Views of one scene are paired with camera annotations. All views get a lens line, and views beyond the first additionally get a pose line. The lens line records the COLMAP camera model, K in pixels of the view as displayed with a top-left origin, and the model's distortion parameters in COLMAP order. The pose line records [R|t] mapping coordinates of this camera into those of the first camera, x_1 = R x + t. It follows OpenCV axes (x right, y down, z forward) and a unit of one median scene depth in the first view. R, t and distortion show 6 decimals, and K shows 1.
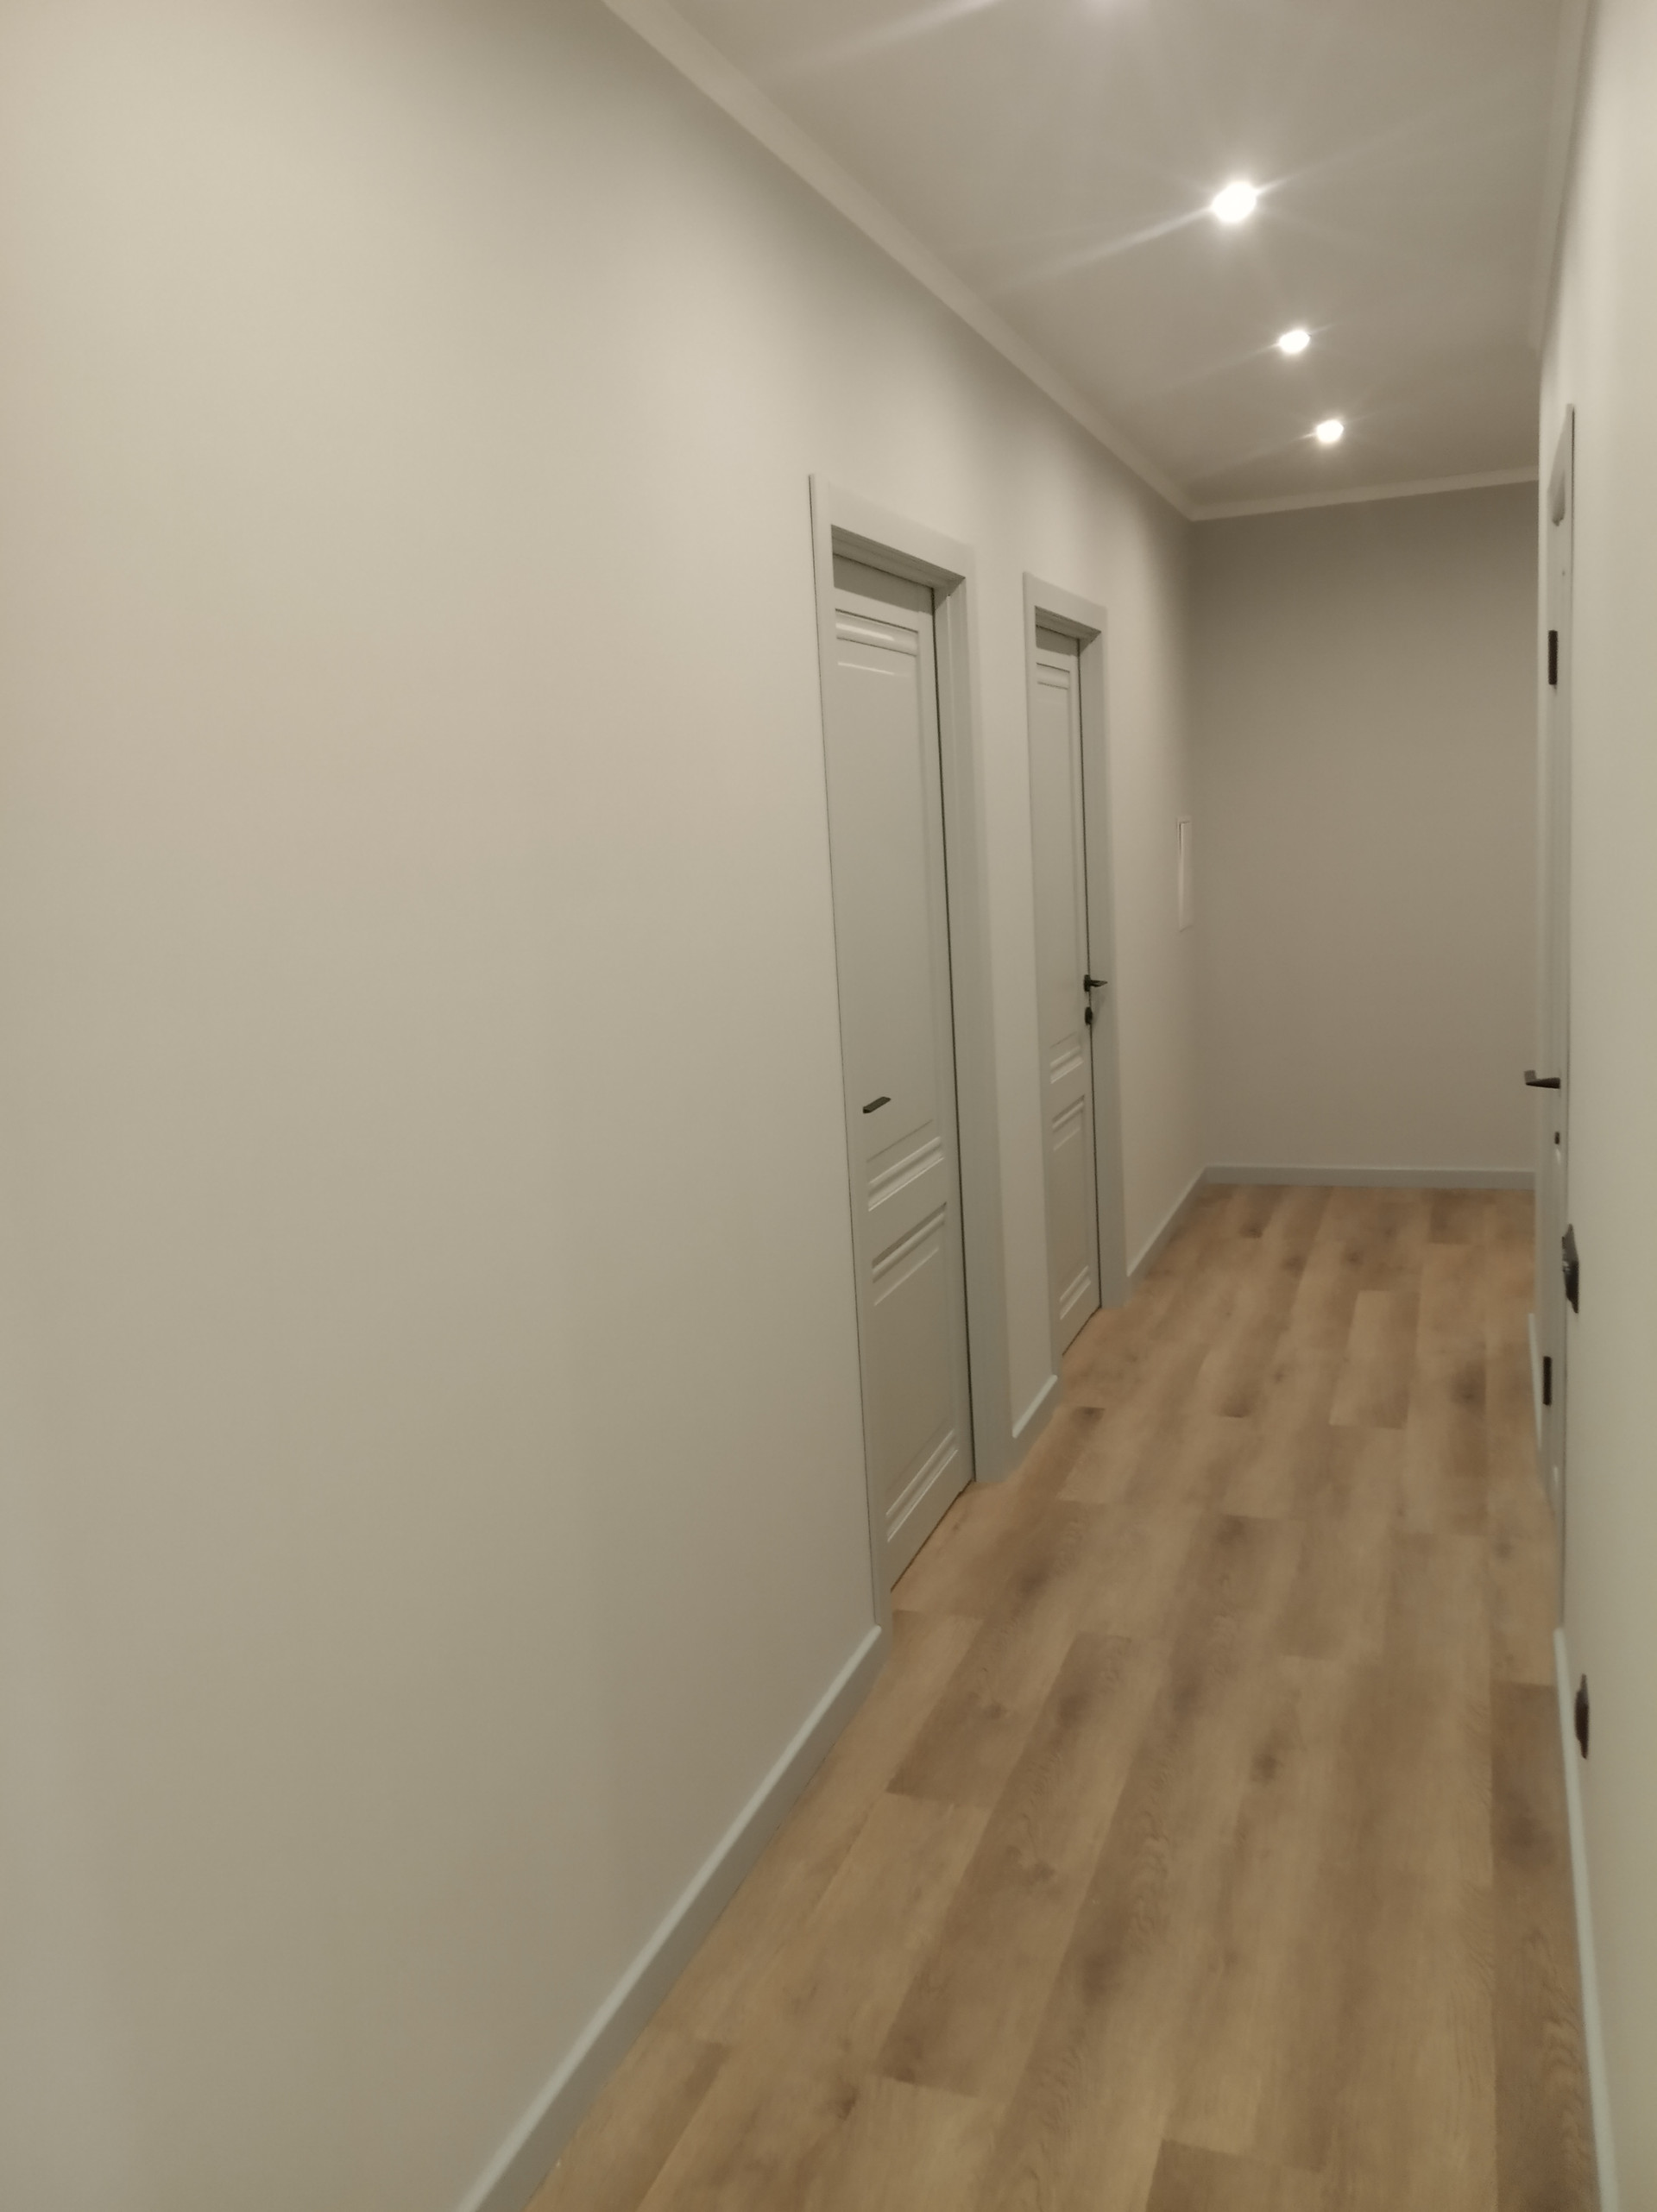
lens RADIAL K [[1727.6, 0, 820.1], [0, 1727.6, 1111.4], [0, 0, 1]] dist [0.028062, -0.028045]
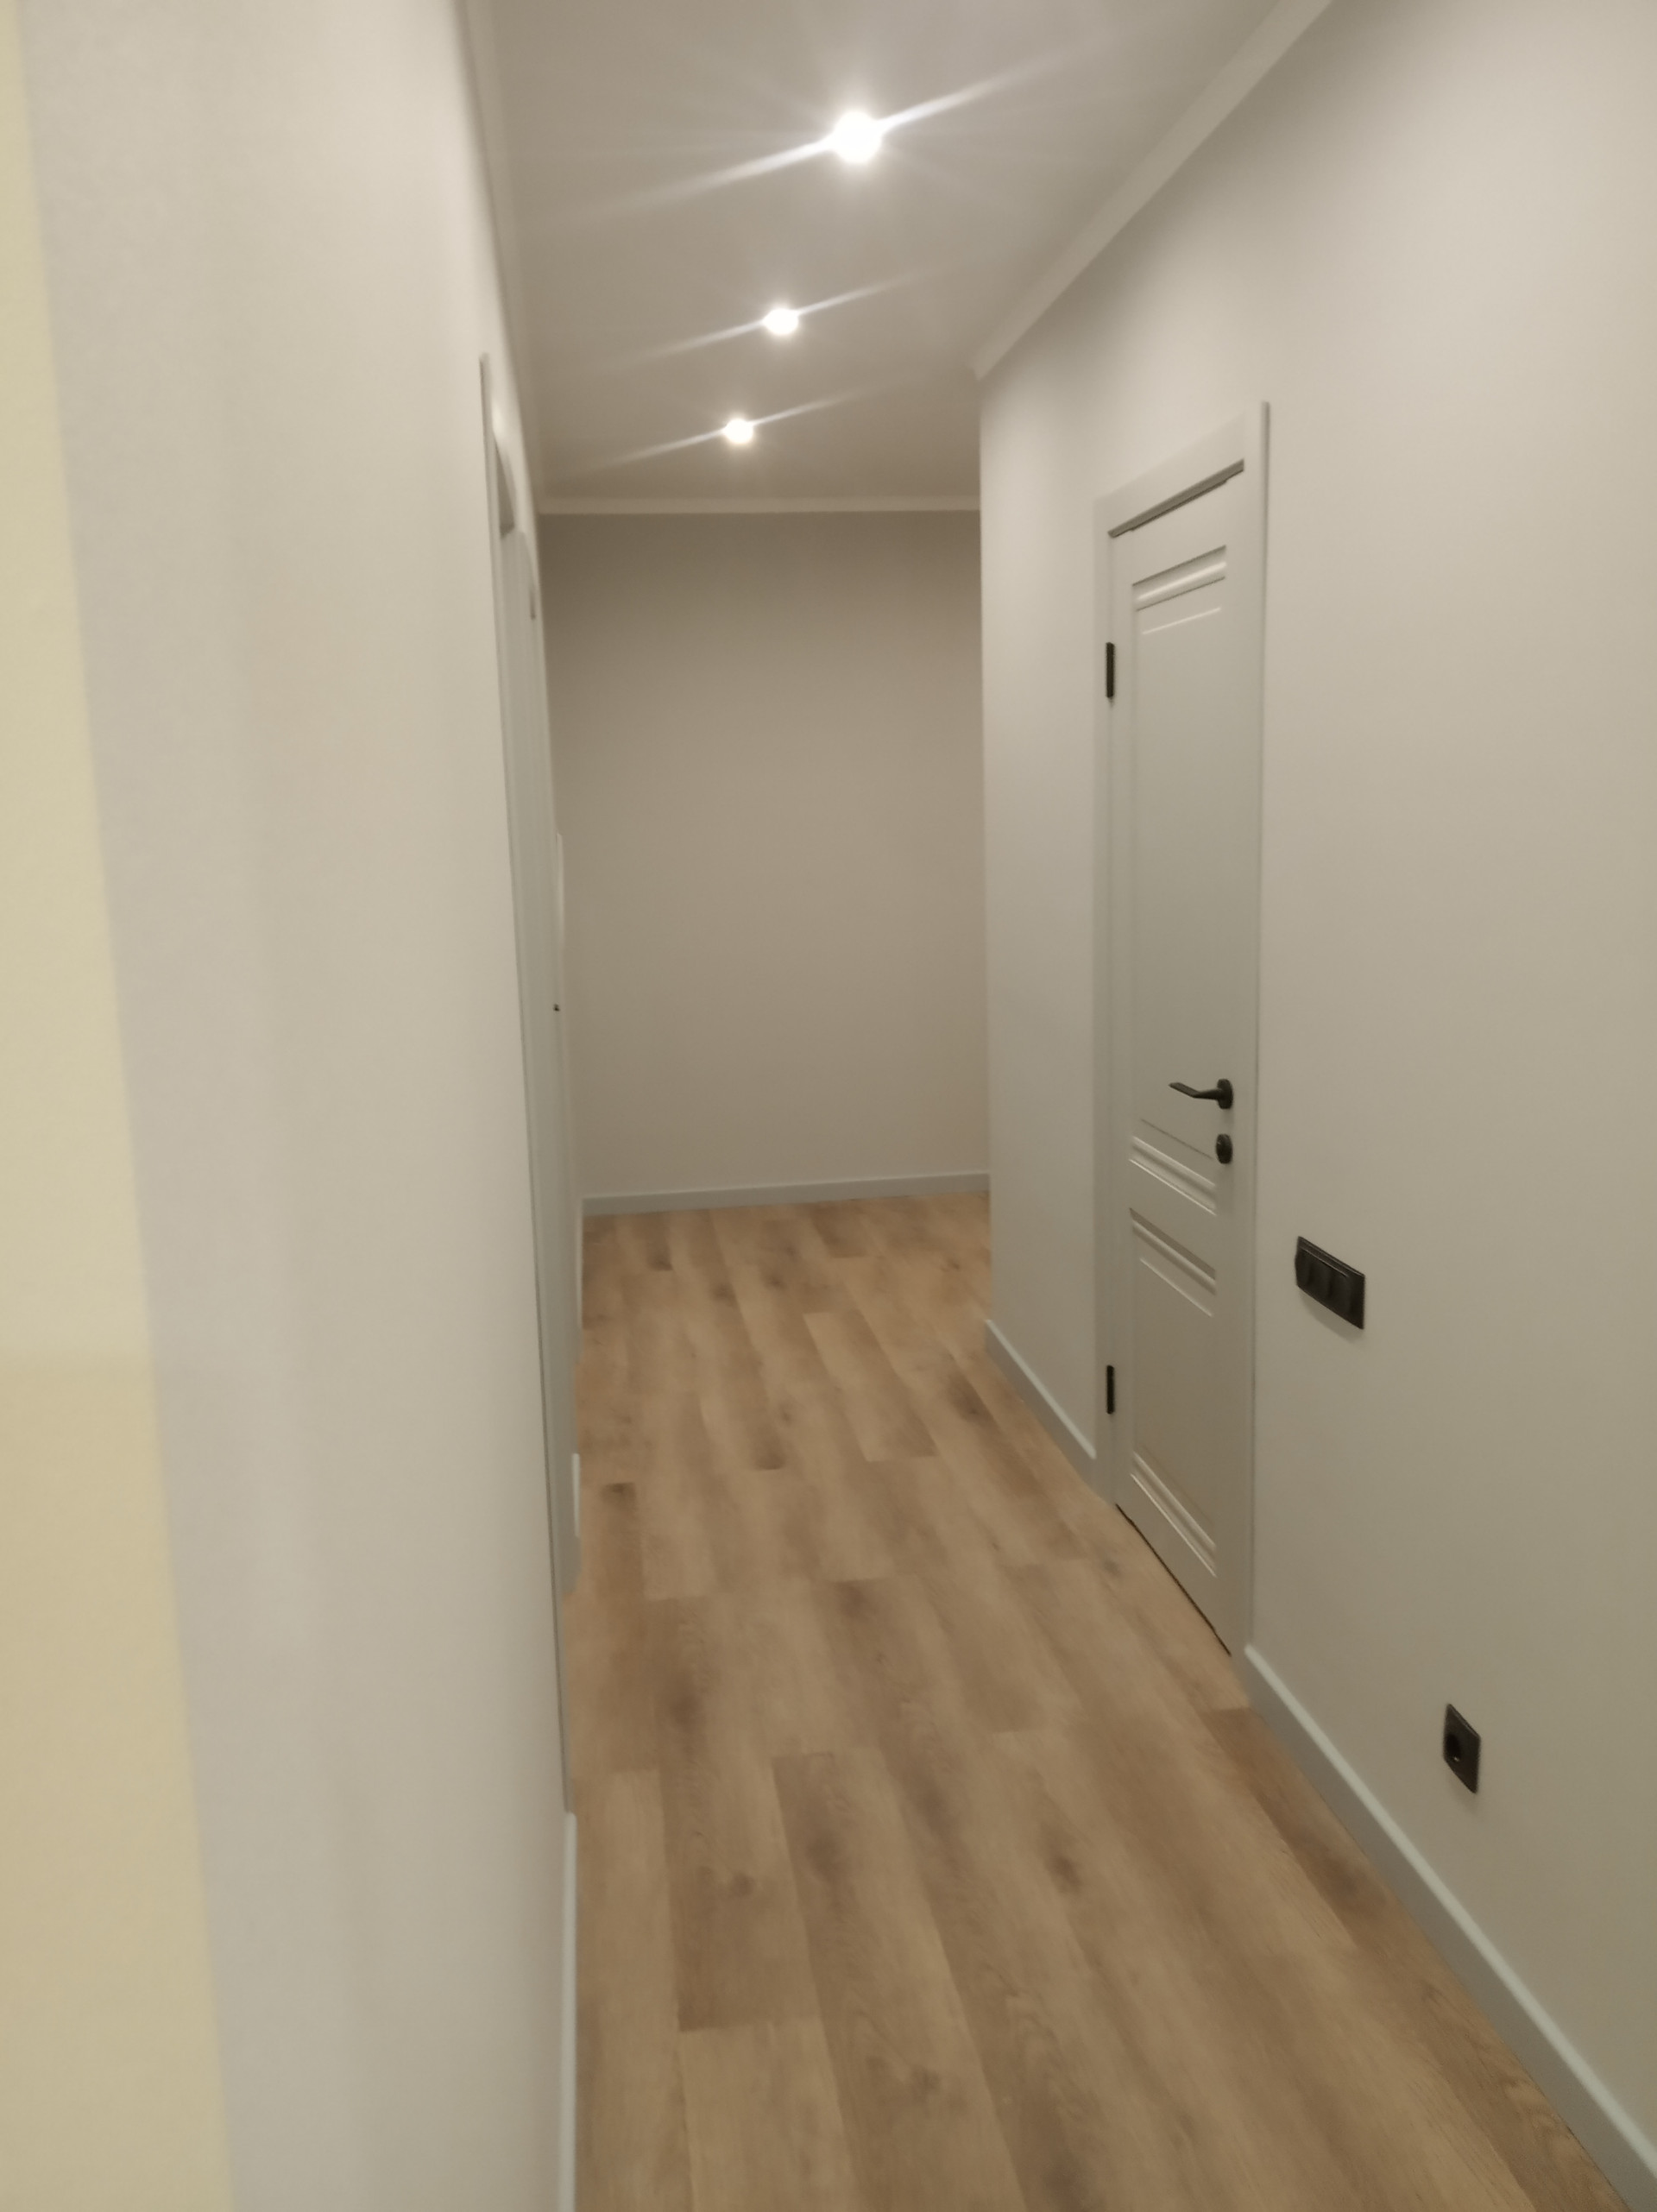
lens RADIAL K [[1727.6, 0, 831.7], [0, 1727.6, 1092.3], [0, 0, 1]] dist [0.028062, -0.028045]
pose [[0.878833, -0.051509, 0.474340, -0.199104], [0.062624, 0.998008, -0.007652, -0.020218], [-0.473001, 0.036430, 0.880308, 0.195457]]
